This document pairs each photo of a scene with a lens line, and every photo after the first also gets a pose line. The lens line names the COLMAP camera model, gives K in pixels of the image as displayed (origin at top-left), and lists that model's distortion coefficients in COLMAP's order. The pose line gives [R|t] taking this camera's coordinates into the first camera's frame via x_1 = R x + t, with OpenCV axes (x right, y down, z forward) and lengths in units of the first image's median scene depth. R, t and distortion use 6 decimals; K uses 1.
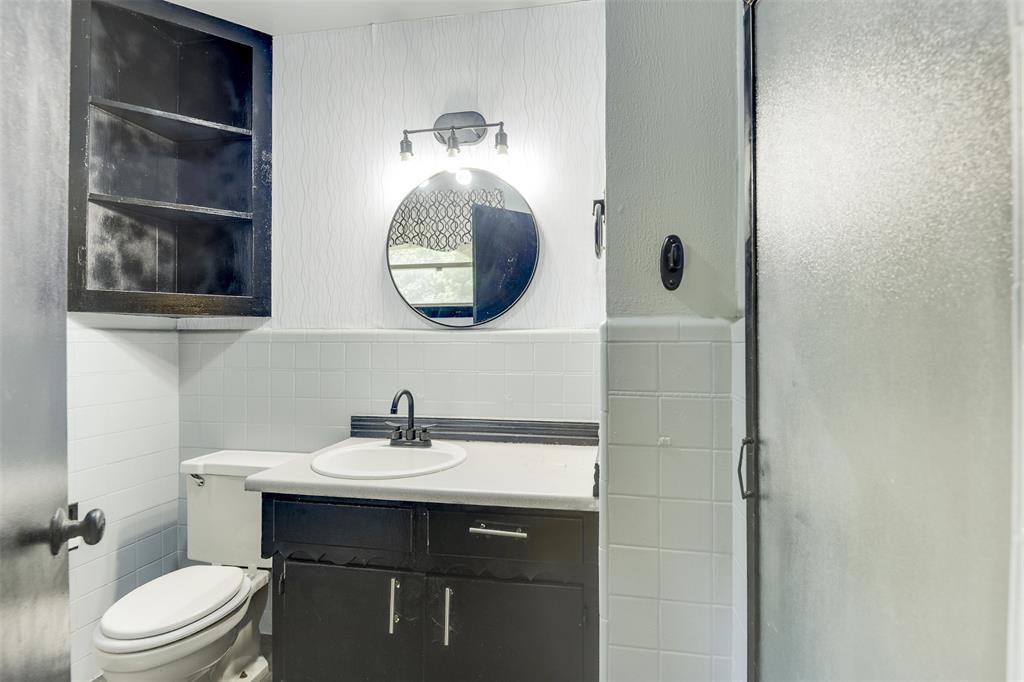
lens RADIAL K [[473.0, 0, 512.8], [0, 473.0, 335.7], [0, 0, 1]] dist [0.022280, -0.019747]
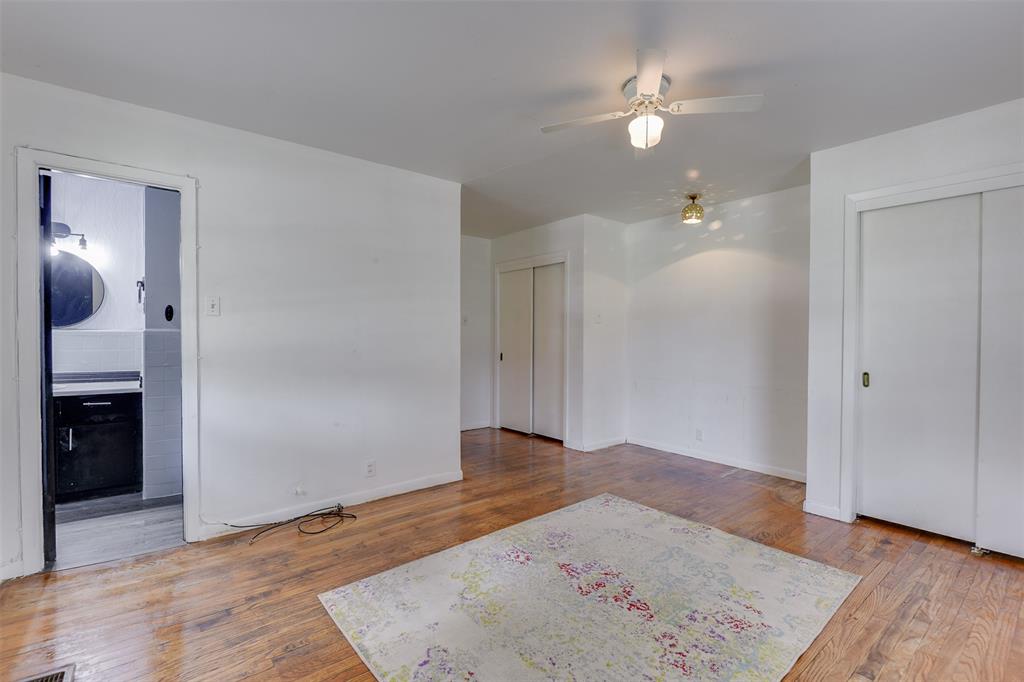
lens RADIAL K [[473.0, 0, 512.8], [0, 473.0, 335.7], [0, 0, 1]] dist [0.022280, -0.019747]
pose [[0.643595, 0.002253, 0.765363, -0.568930], [0.005896, 0.999951, -0.007902, 0.041164], [-0.765344, 0.009598, 0.643550, -2.539192]]
